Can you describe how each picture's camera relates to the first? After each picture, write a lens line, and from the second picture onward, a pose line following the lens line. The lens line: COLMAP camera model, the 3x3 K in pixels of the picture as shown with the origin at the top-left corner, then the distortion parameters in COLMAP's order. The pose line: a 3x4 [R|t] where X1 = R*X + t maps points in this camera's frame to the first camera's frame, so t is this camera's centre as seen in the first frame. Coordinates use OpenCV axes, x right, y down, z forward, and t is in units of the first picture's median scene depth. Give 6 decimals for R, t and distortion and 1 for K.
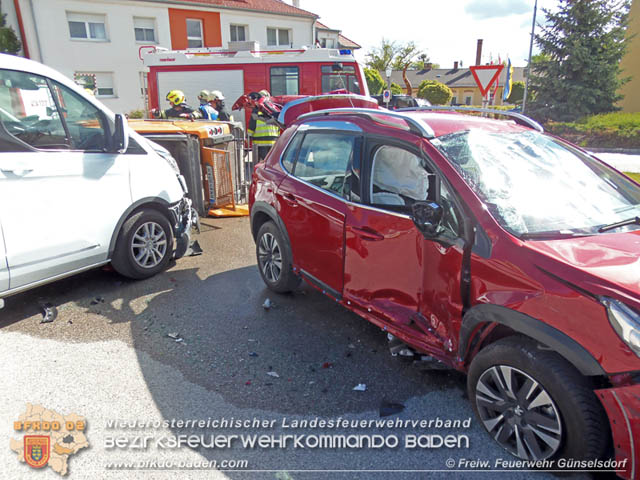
lens RADIAL K [[472.6, 0, 317.4], [0, 472.6, 272.9], [0, 0, 1]] dist [0.001500, -0.037784]
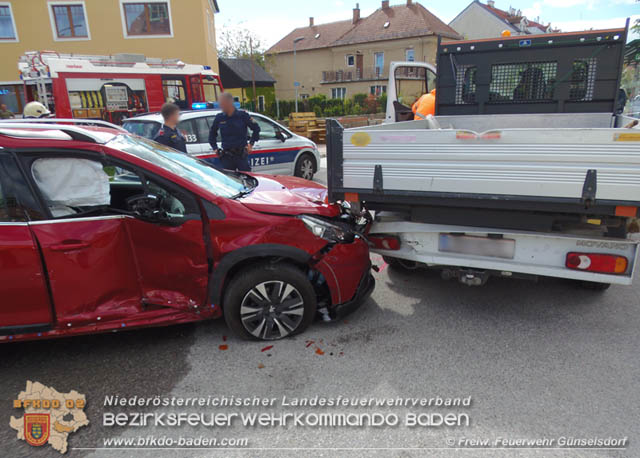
lens RADIAL K [[465.0, 0, 317.5], [0, 465.0, 282.0], [0, 0, 1]] dist [-0.032567, 0.000315]
pose [[0.335787, -0.349147, 0.874839, -0.111259], [0.347046, 0.909286, 0.229690, -0.011059], [-0.875675, 0.226482, 0.426497, 0.030121]]
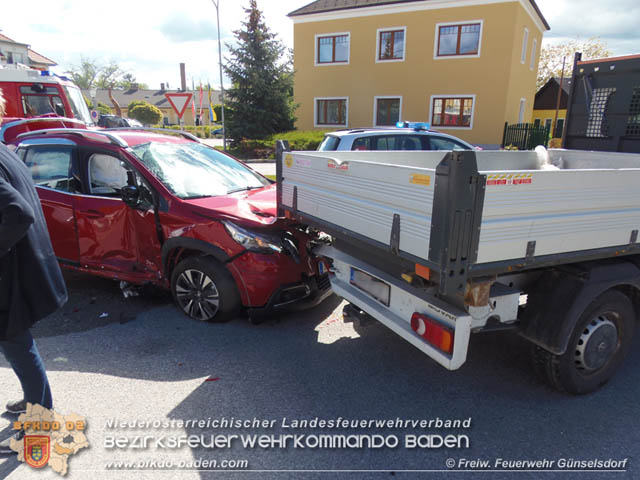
lens RADIAL K [[472.6, 0, 317.4], [0, 472.6, 272.9], [0, 0, 1]] dist [0.001500, -0.037784]
pose [[0.848292, -0.150306, 0.507749, -0.013180], [0.169658, 0.985468, 0.008277, 0.038021], [-0.501614, 0.079122, 0.861466, -0.109494]]
